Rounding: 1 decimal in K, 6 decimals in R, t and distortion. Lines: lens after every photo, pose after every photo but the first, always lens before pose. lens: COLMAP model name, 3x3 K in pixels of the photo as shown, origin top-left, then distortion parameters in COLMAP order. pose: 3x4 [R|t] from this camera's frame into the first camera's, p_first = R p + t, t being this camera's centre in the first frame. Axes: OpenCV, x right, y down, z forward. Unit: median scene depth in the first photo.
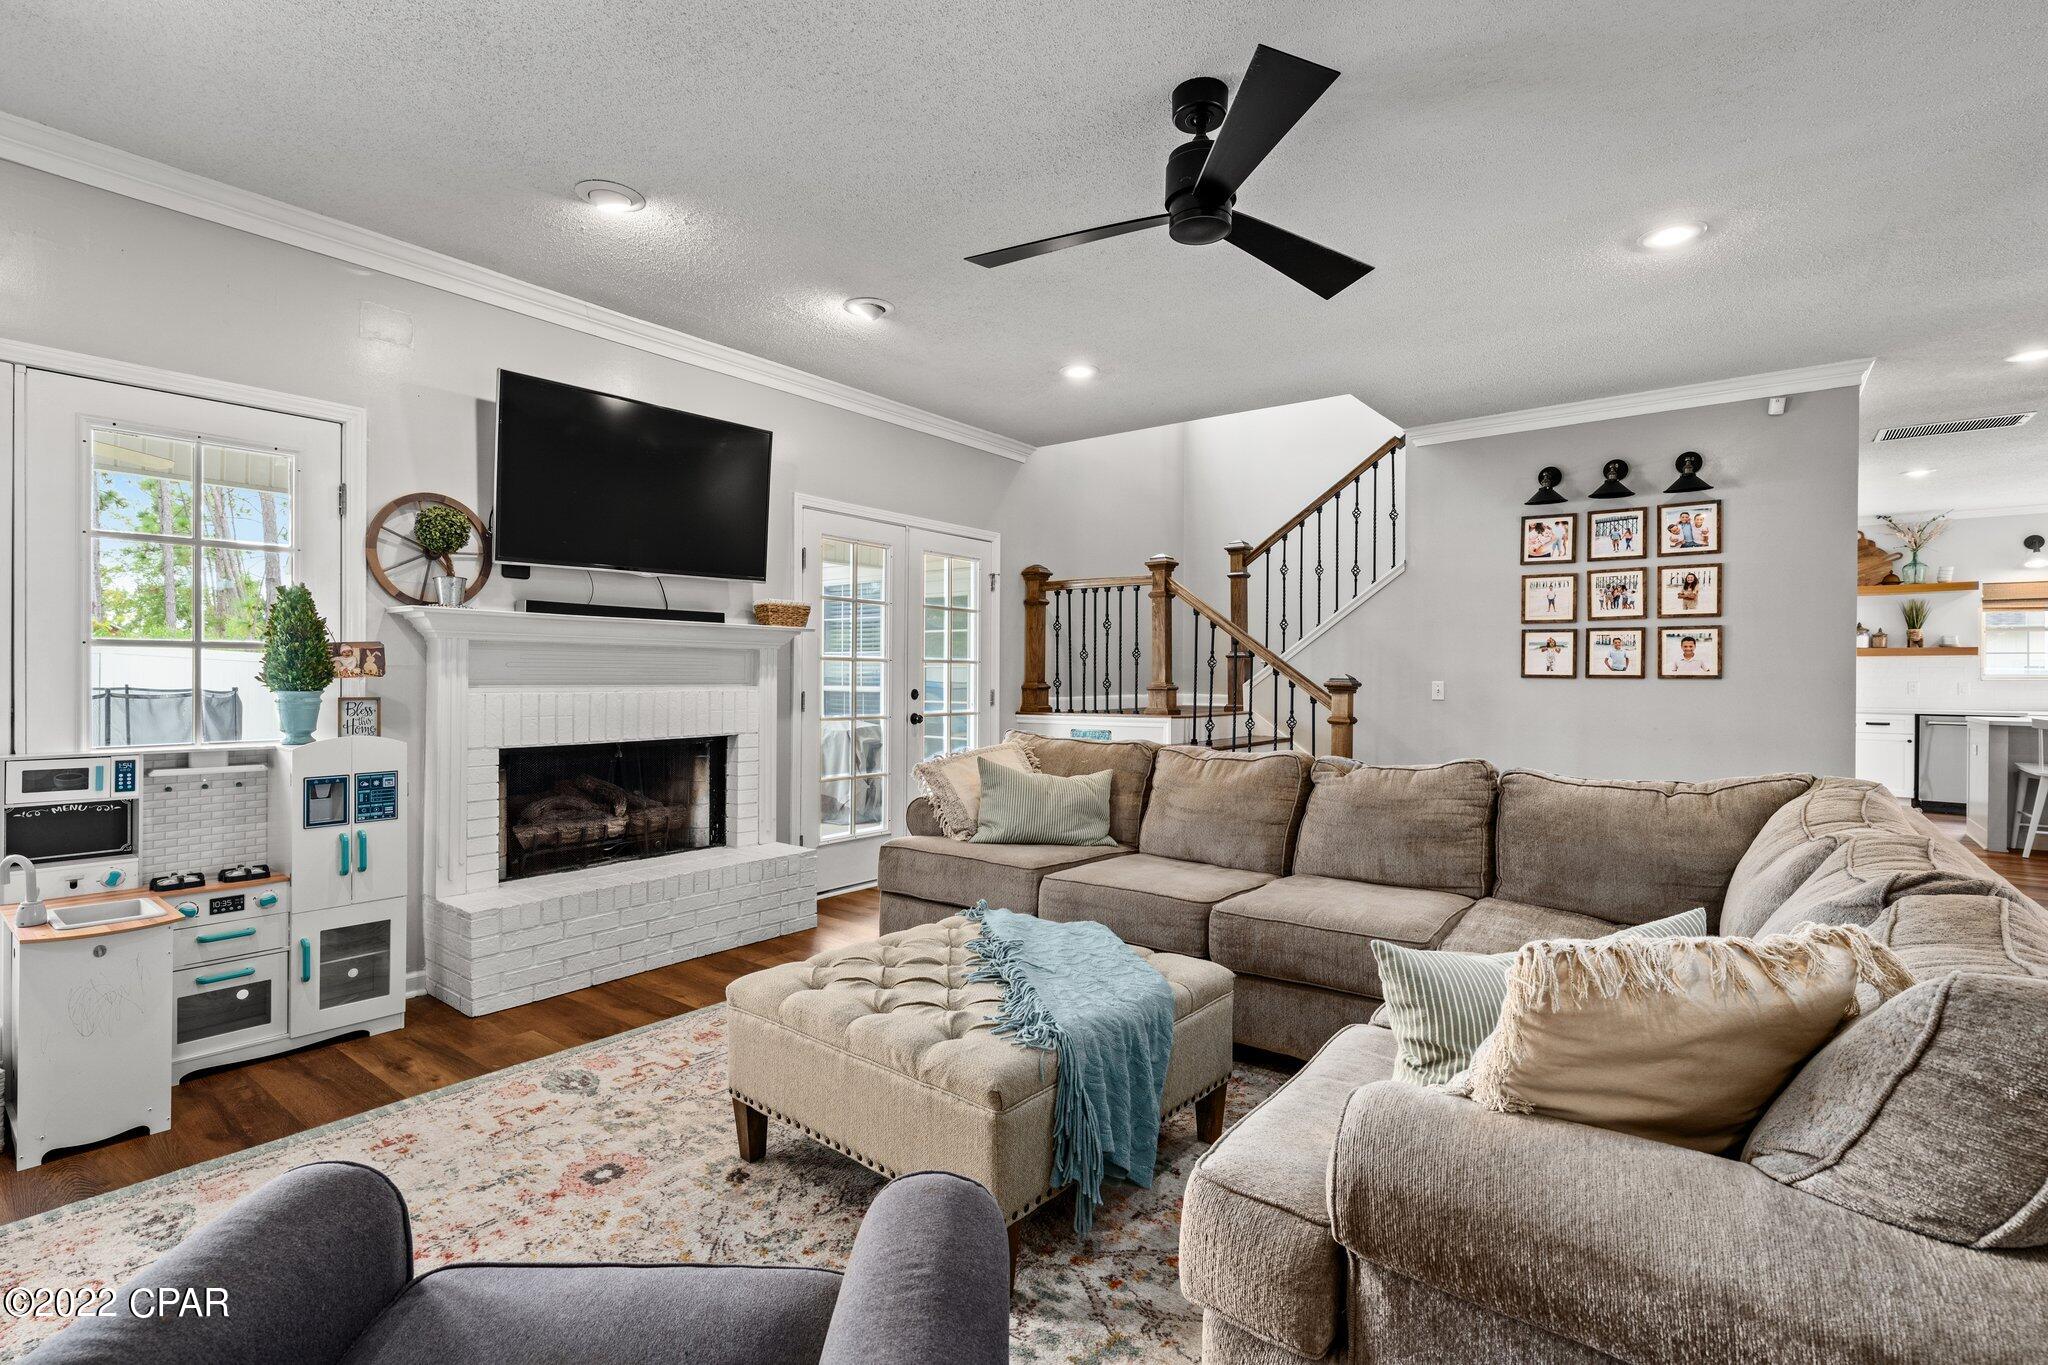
lens RADIAL K [[949.8, 0, 1025.5], [0, 949.8, 678.8], [0, 0, 1]] dist [0.001256, -0.000090]
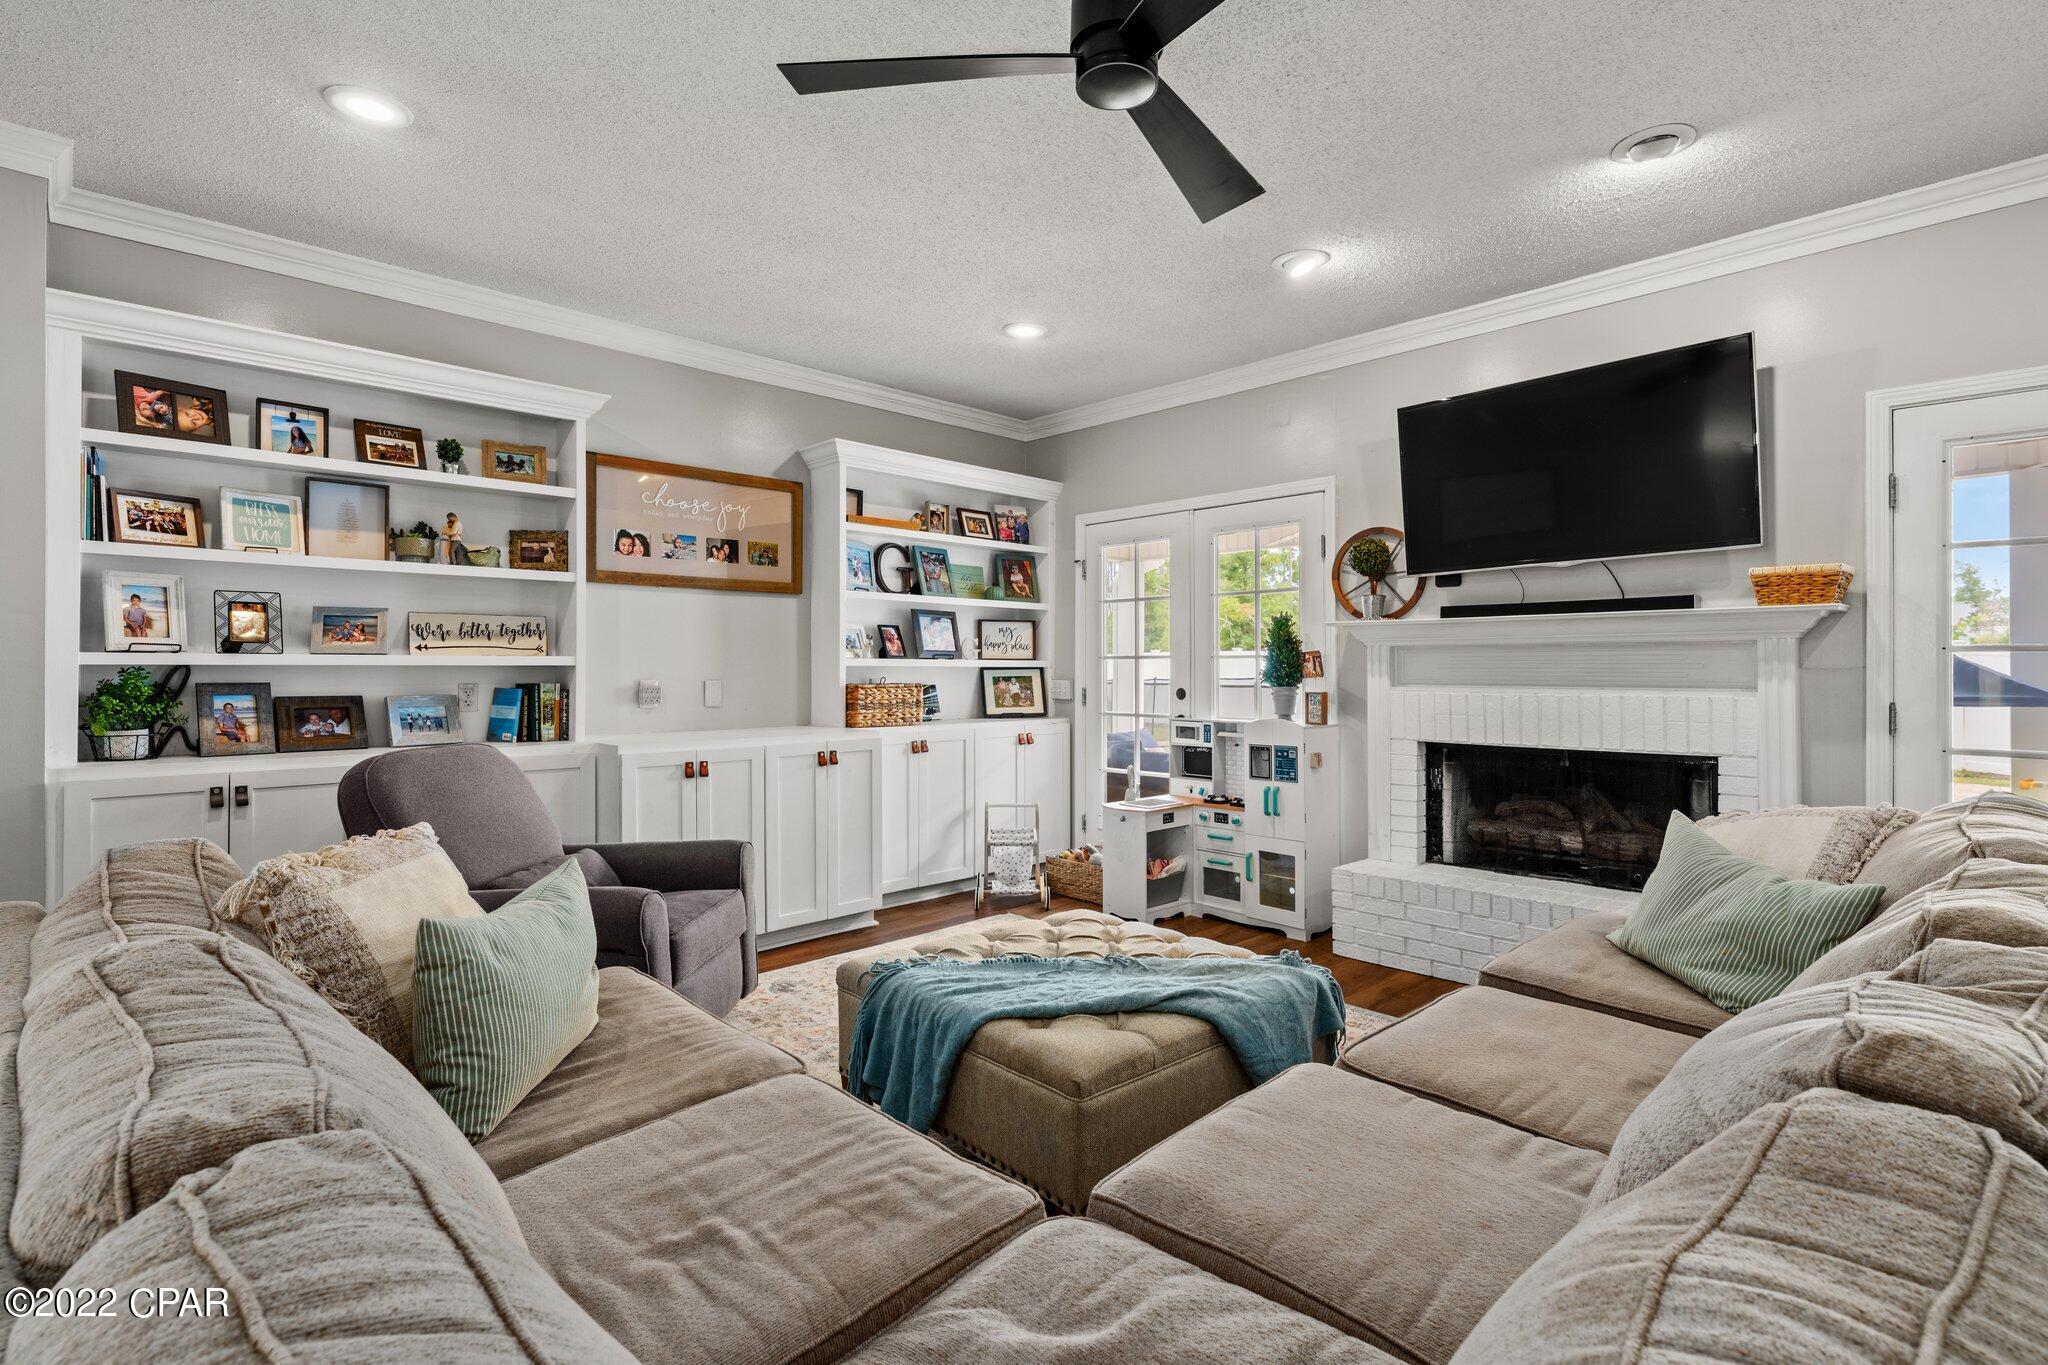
lens RADIAL K [[968.8, 0, 1028.1], [0, 968.8, 668.4], [0, 0, 1]] dist [0.001746, -0.000031]
pose [[-0.148374, -0.007591, -0.988902, 0.494388], [-0.005228, 0.999963, -0.006892, -0.001933], [0.988918, 0.004147, -0.148408, 0.543550]]
